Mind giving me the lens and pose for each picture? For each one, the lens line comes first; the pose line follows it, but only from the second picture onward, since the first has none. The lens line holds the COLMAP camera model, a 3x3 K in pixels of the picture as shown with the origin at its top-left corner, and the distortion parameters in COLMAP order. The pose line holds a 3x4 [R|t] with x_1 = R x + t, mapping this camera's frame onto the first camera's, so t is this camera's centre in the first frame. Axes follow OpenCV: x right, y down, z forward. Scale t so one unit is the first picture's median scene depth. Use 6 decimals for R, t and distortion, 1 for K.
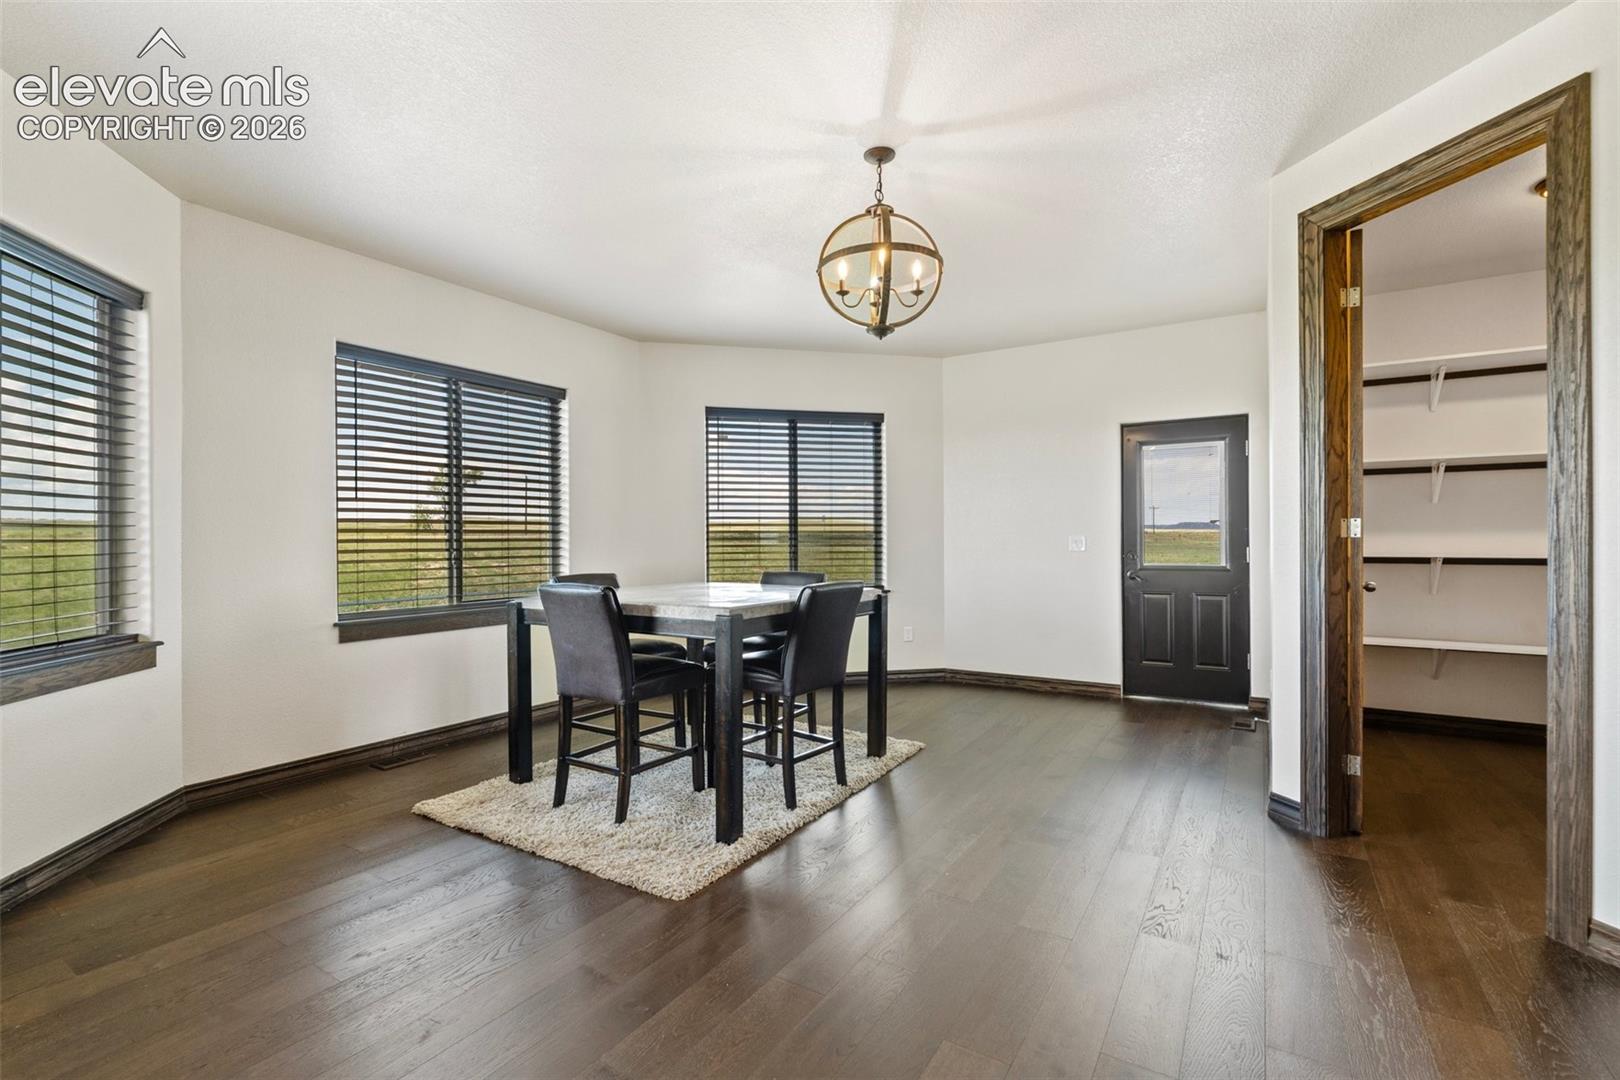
lens RADIAL K [[733.8, 0, 805.2], [0, 733.8, 538.7], [0, 0, 1]] dist [-0.001133, 0.000058]
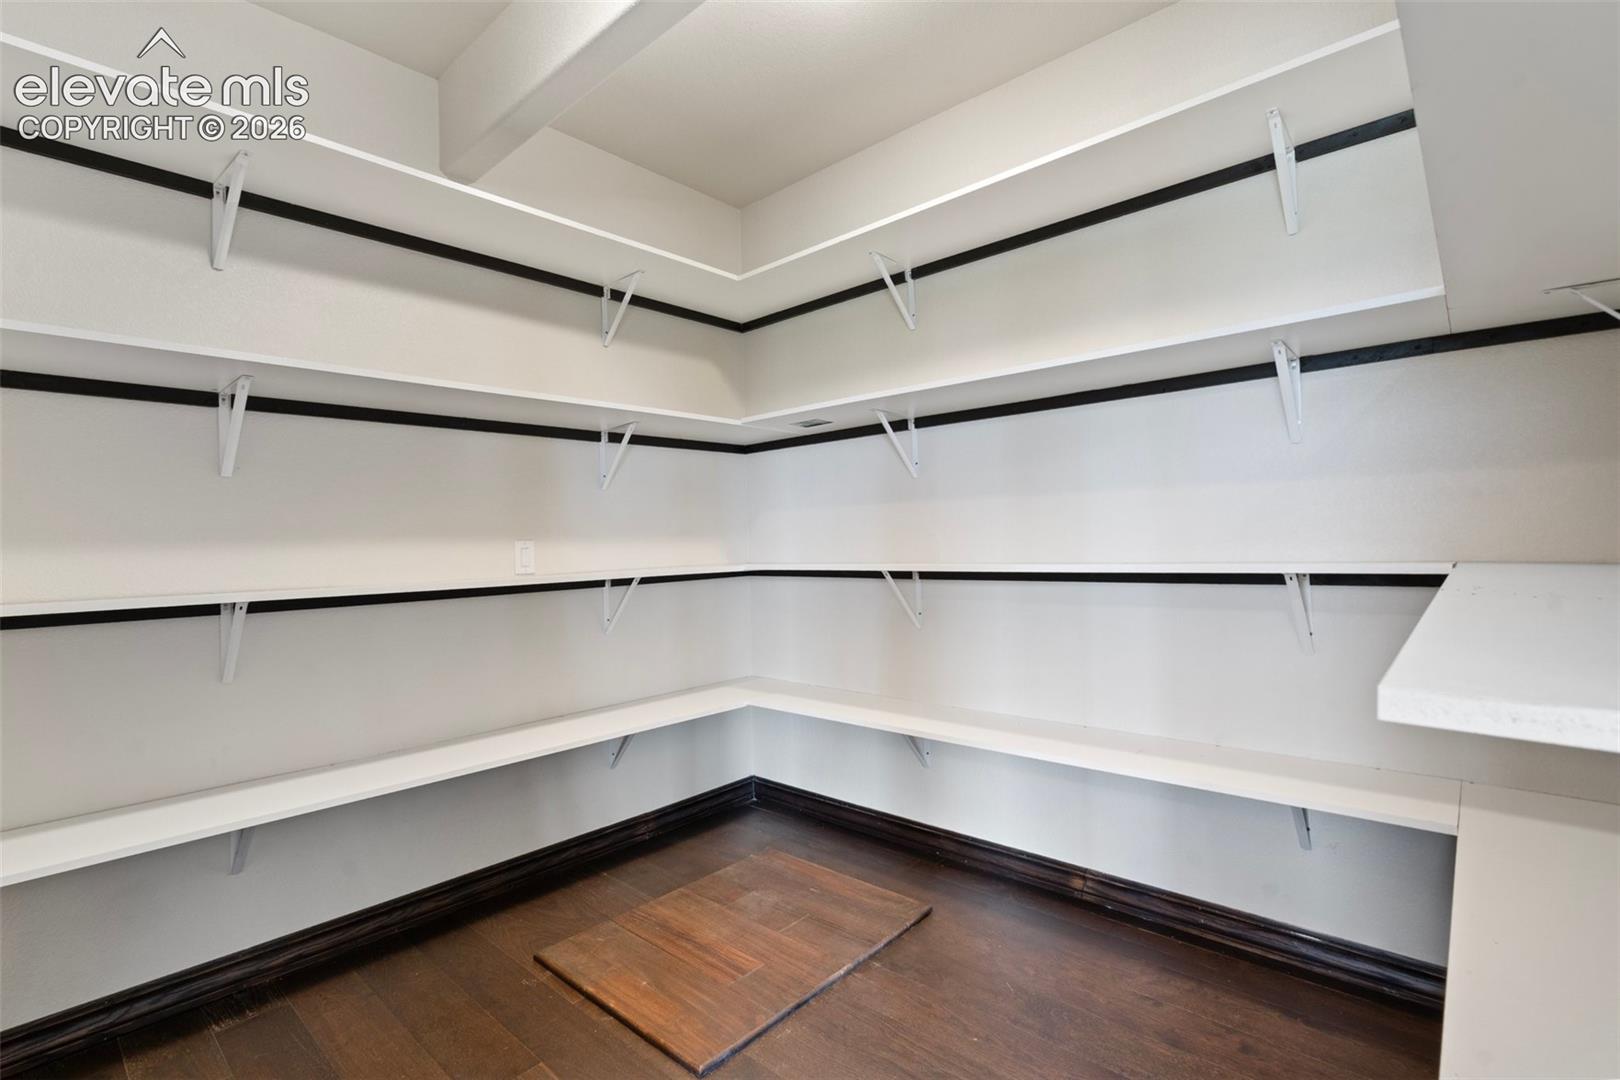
lens RADIAL K [[733.8, 0, 808.7], [0, 733.8, 540.1], [0, 0, 1]] dist [-0.001133, 0.000058]
pose [[0.183140, -0.008007, 0.983054, 0.489154], [0.019834, 0.999793, 0.004448, -0.005895], [-0.982887, 0.018683, 0.183261, 0.575876]]
